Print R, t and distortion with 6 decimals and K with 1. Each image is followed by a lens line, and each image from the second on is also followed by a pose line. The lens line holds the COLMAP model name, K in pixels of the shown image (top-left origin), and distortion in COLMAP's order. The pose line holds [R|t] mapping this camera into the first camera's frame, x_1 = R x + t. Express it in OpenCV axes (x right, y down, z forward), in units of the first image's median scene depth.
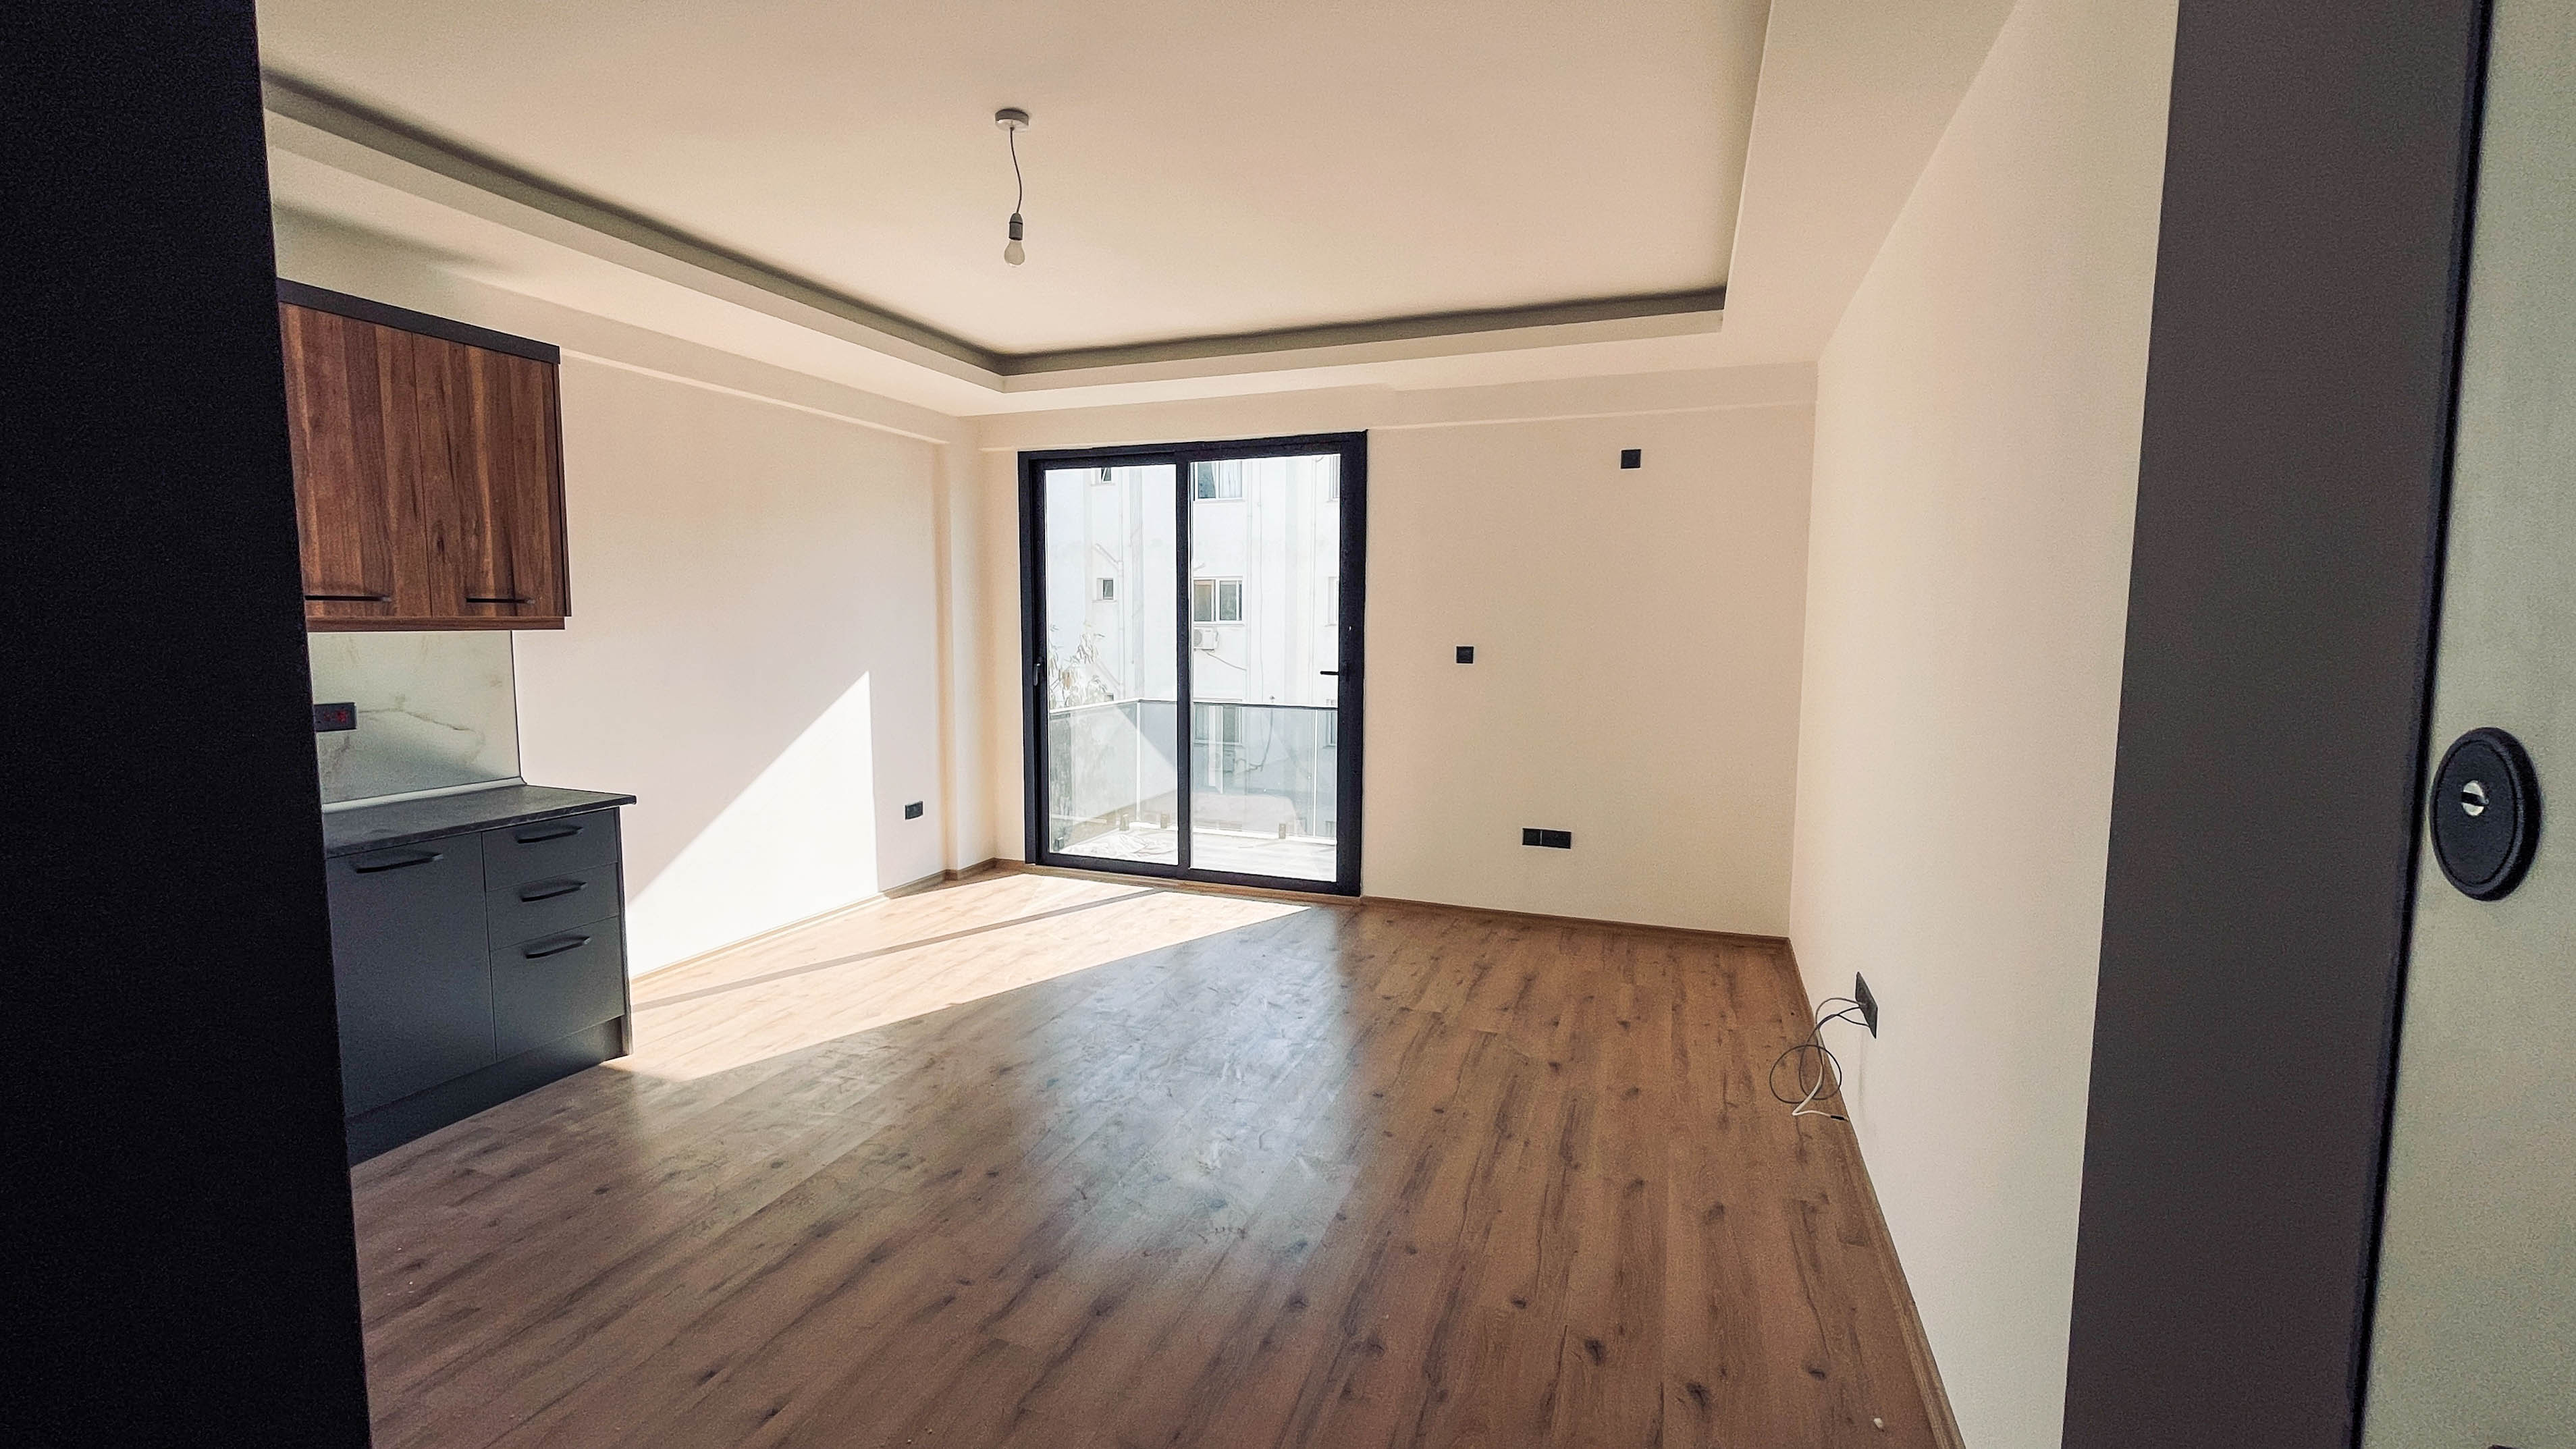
lens RADIAL K [[1065.3, 0, 1275.1], [0, 1065.3, 710.2], [0, 0, 1]] dist [-0.000208, 0.000362]
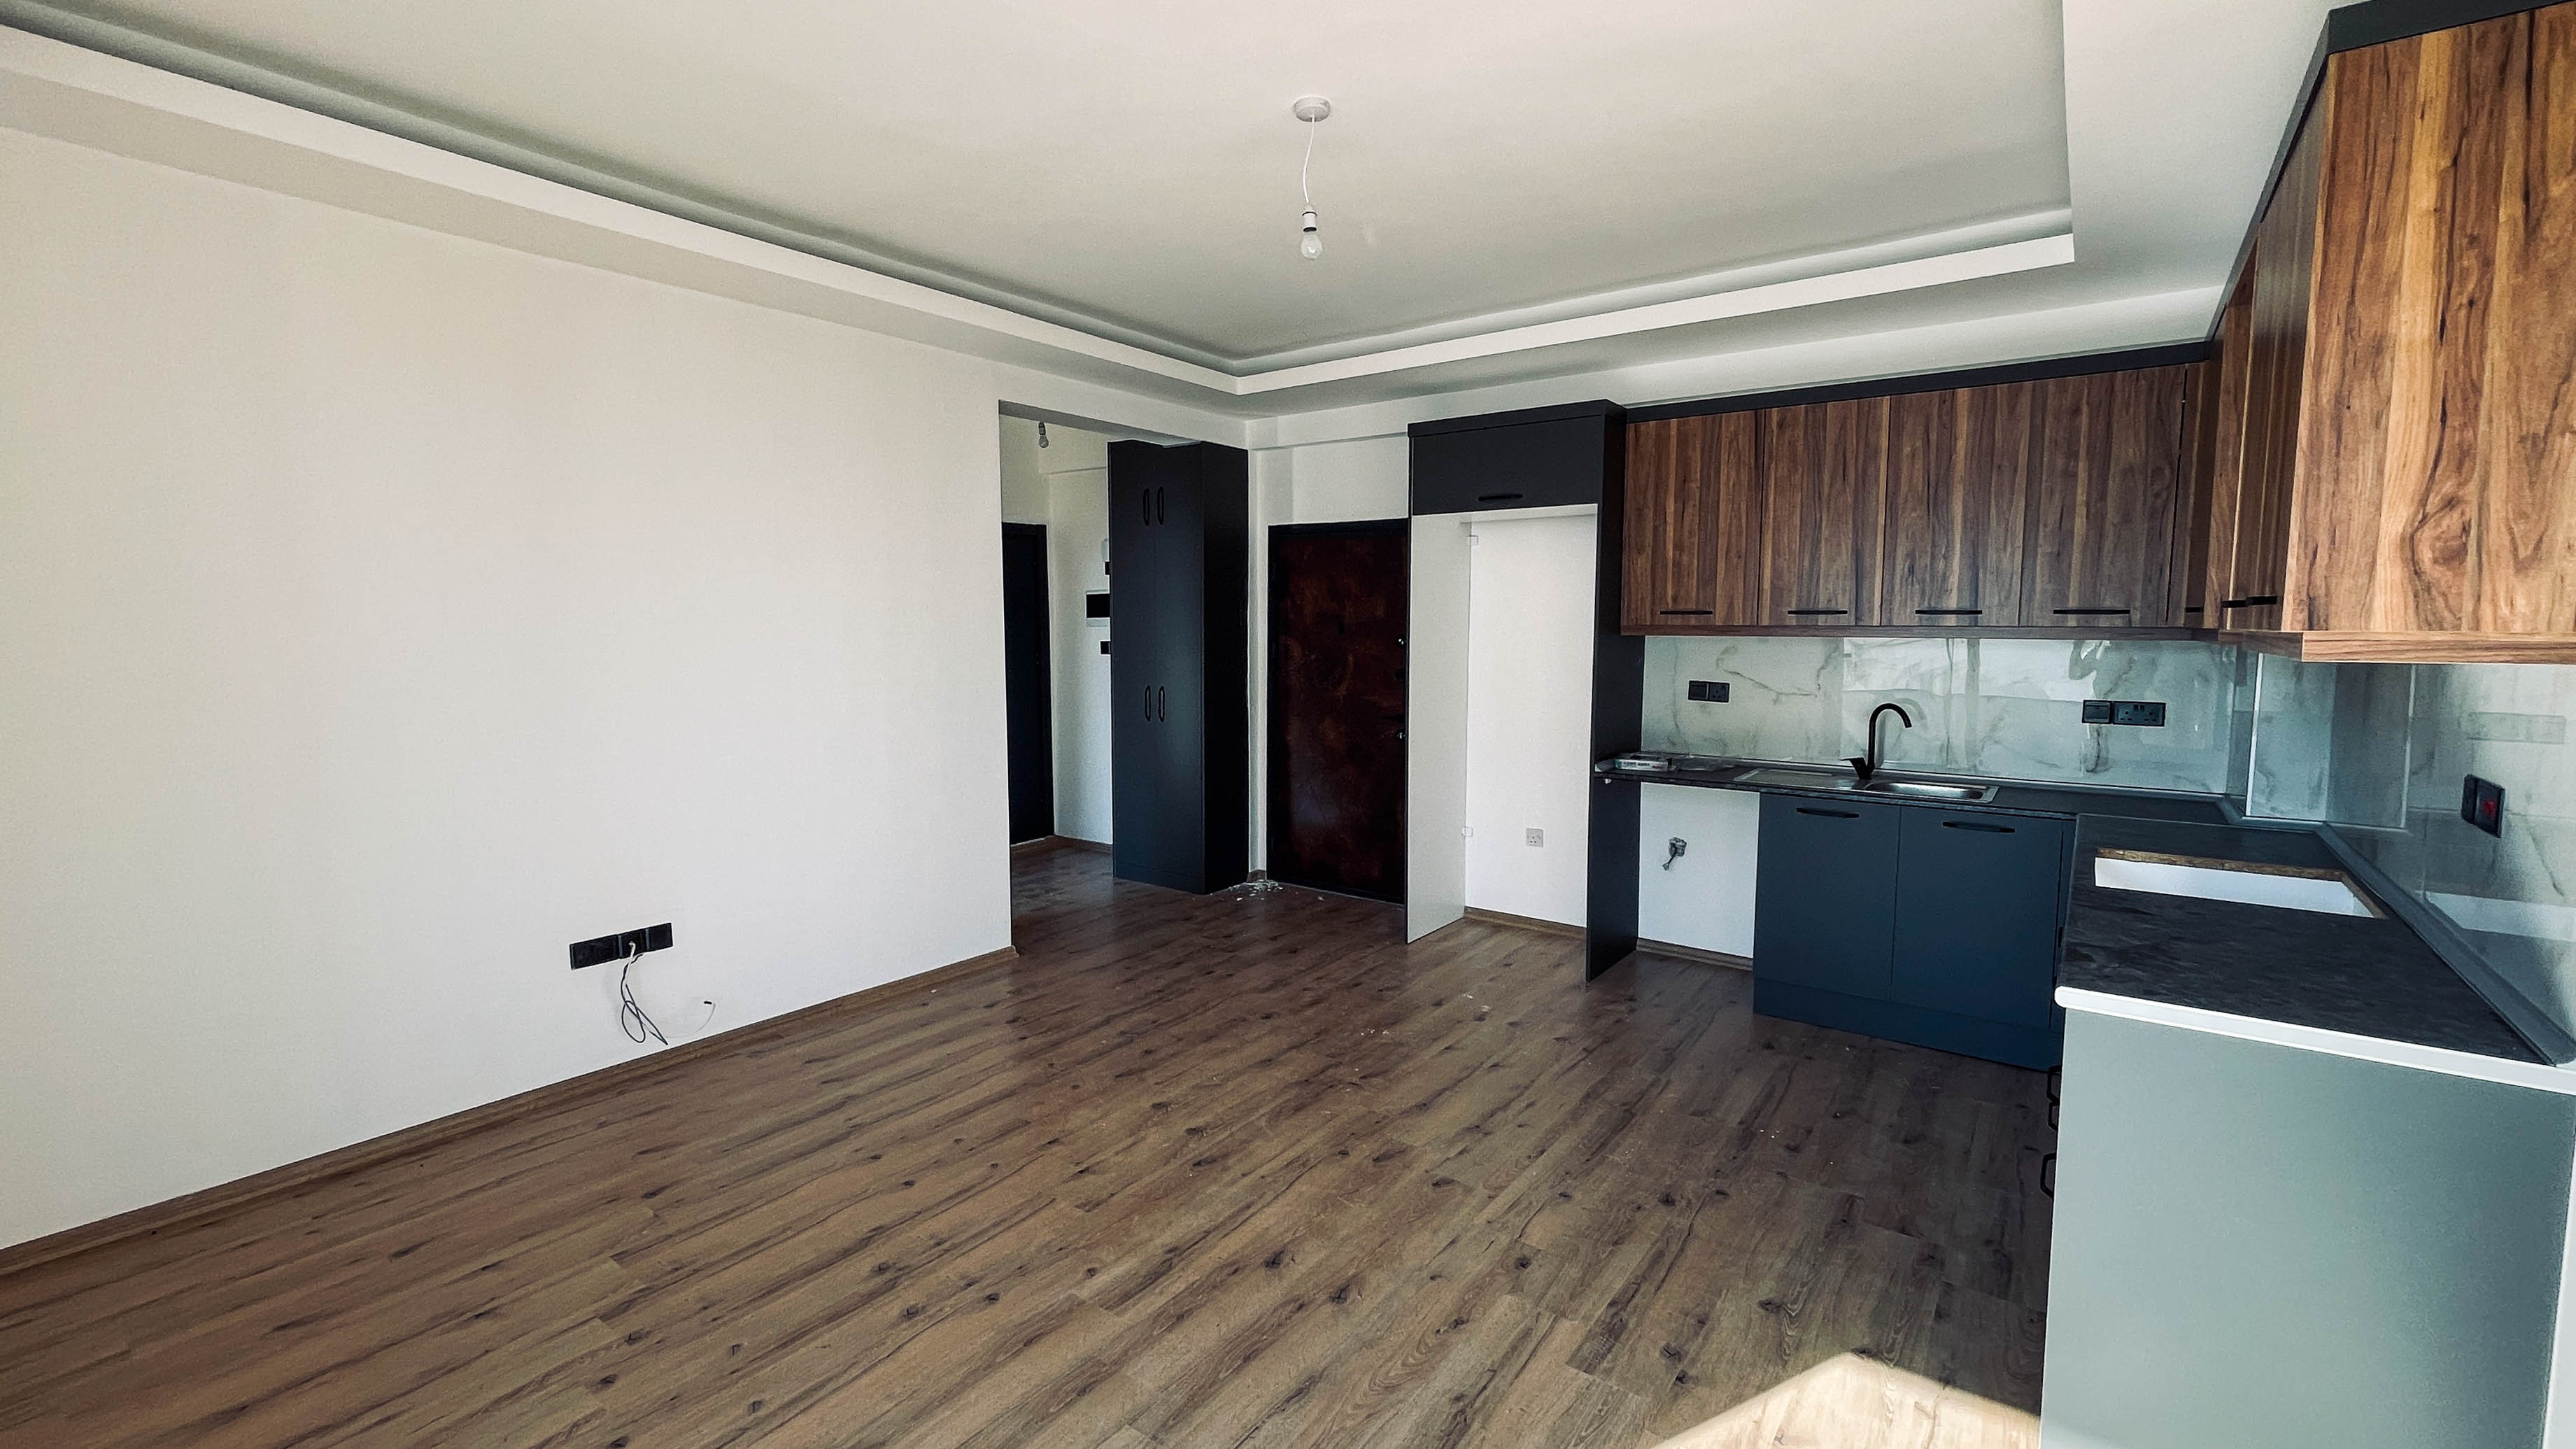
lens RADIAL K [[1065.4, 0, 1275.1], [0, 1065.4, 710.2], [0, 0, 1]] dist [-0.000208, 0.000362]
pose [[-0.960341, -0.031311, 0.277066, -0.440257], [0.019459, 0.983727, 0.178615, -0.170276], [-0.278150, 0.176923, -0.944103, 1.777264]]
